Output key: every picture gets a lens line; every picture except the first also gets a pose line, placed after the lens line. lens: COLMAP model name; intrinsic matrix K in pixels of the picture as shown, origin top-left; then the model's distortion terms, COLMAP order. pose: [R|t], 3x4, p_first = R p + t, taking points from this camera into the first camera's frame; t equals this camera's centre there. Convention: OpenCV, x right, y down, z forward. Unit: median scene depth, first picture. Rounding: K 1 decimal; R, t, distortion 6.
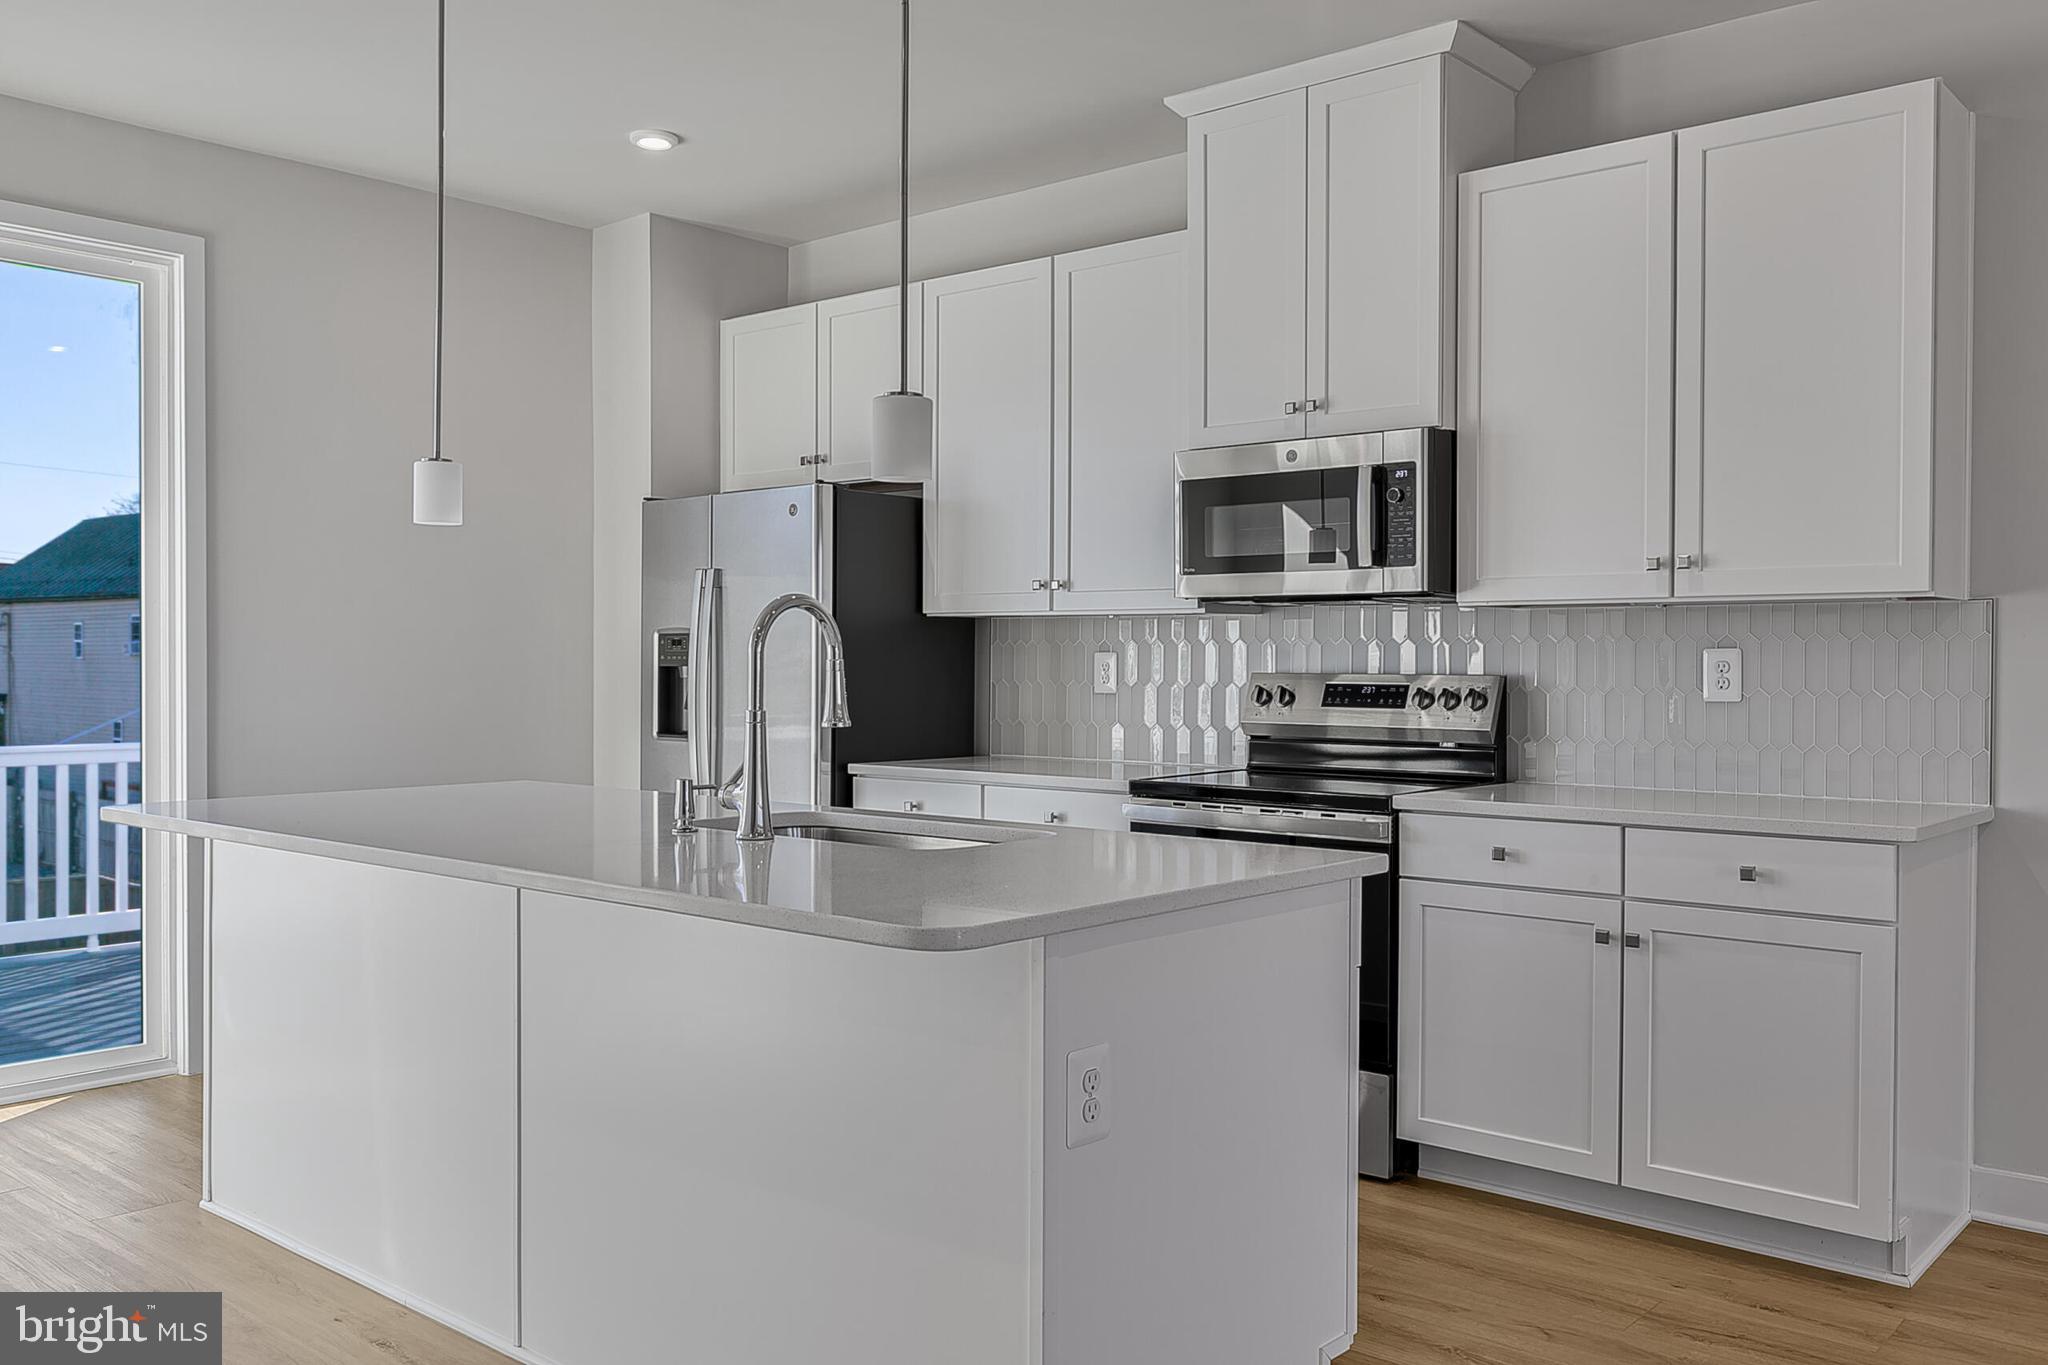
lens RADIAL K [[1687.5, 0, 1025.0], [0, 1687.5, 682.3], [0, 0, 1]] dist [0.002425, 0.004882]
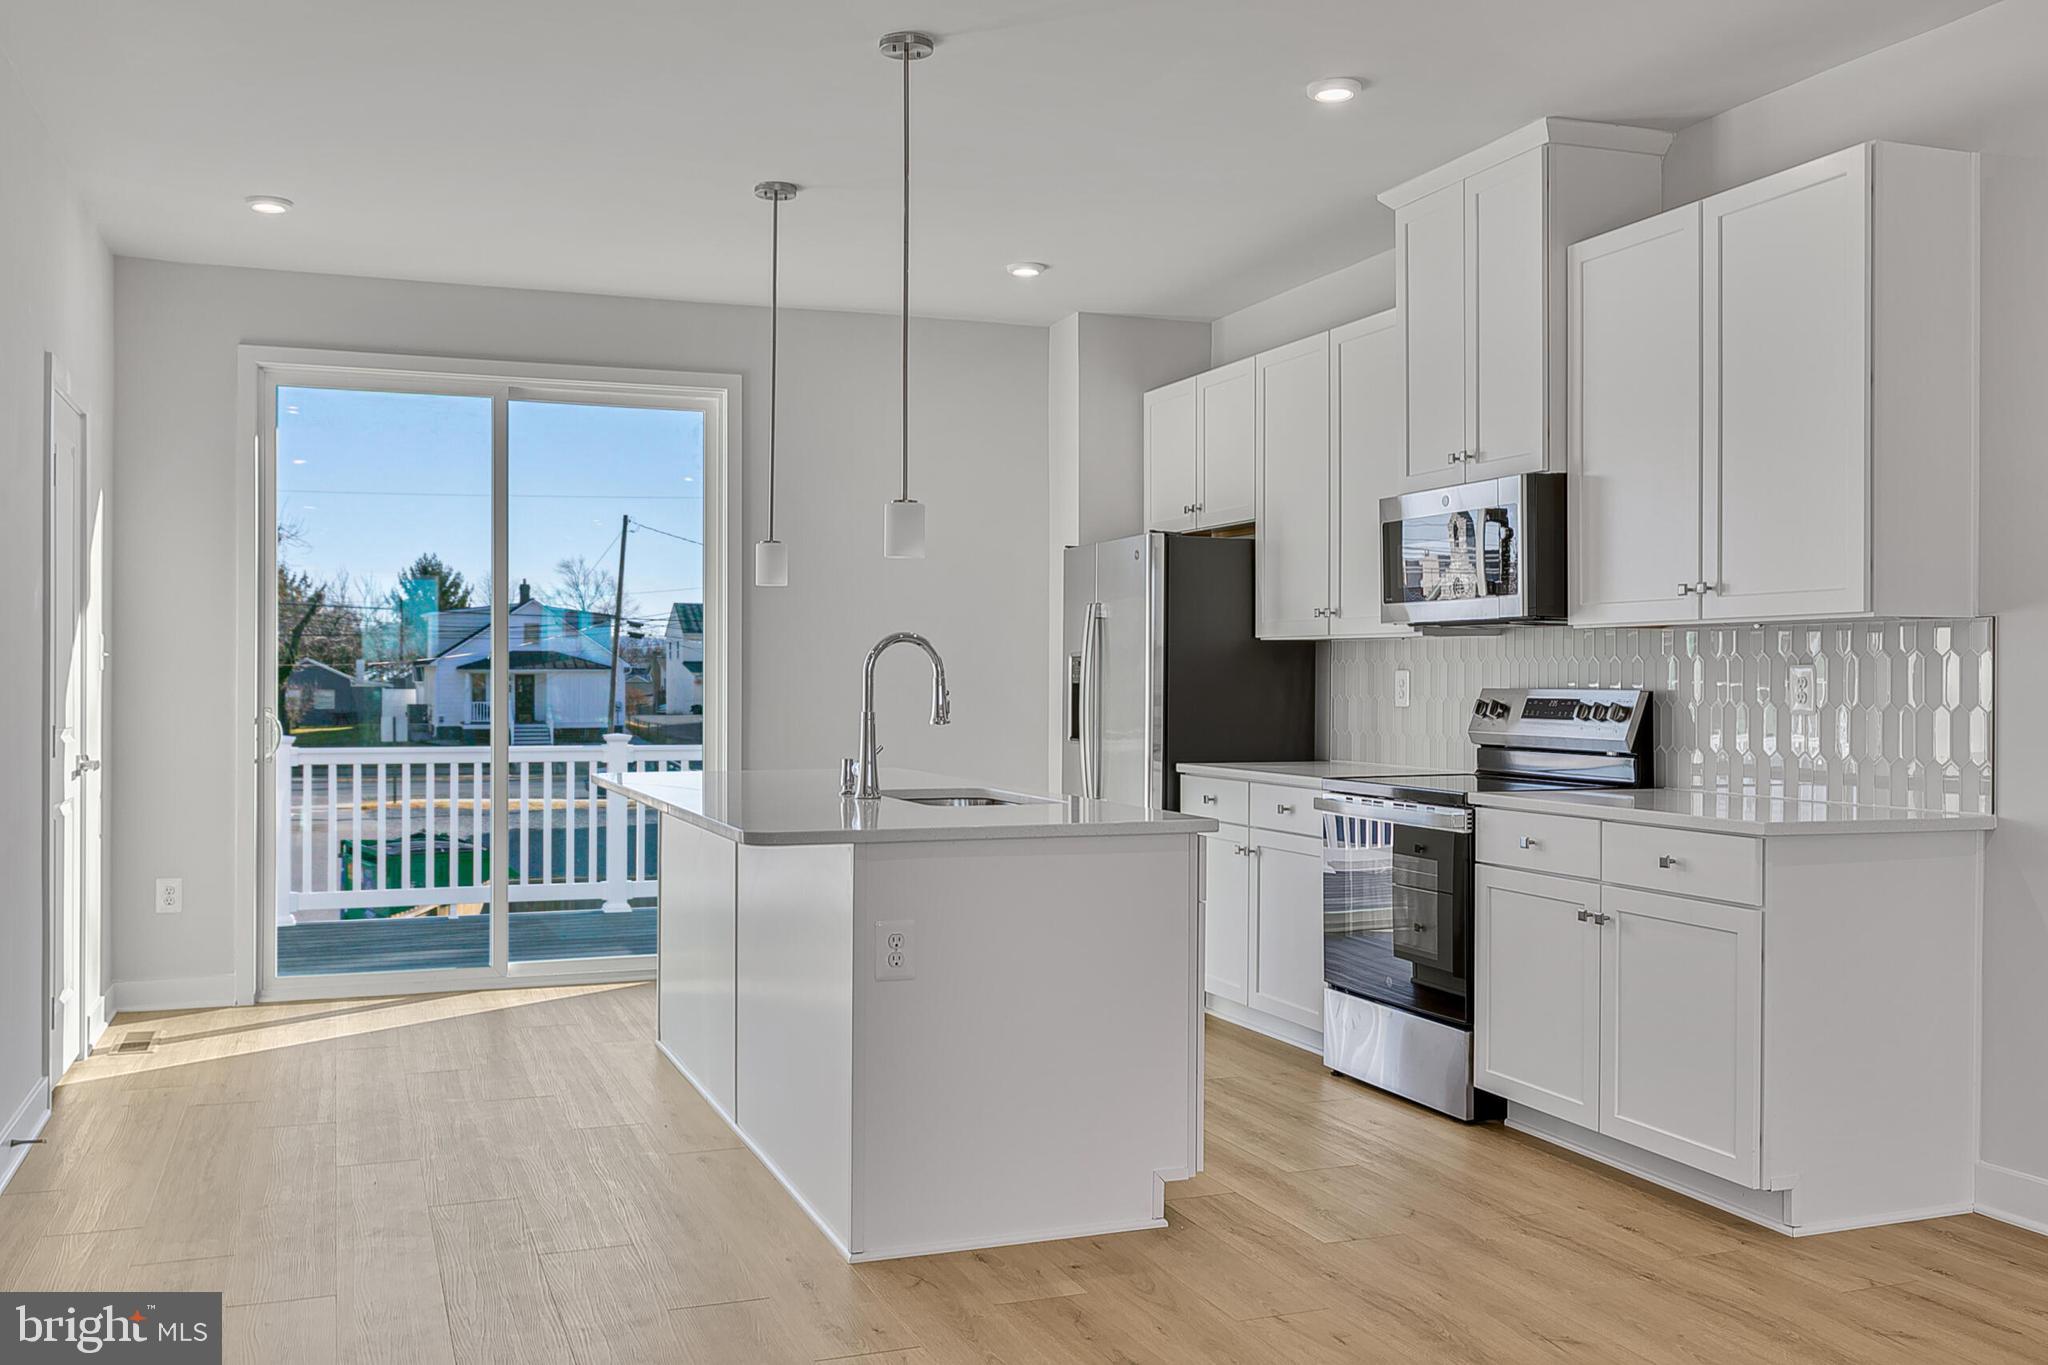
lens RADIAL K [[1831.9, 0, 1023.1], [0, 1831.9, 679.2], [0, 0, 1]] dist [0.019968, -0.008175]
pose [[0.878646, -0.001693, -0.477471, 0.516493], [-0.004479, 0.999920, -0.011788, 0.004677], [0.477453, 0.012496, 0.878568, -0.248419]]
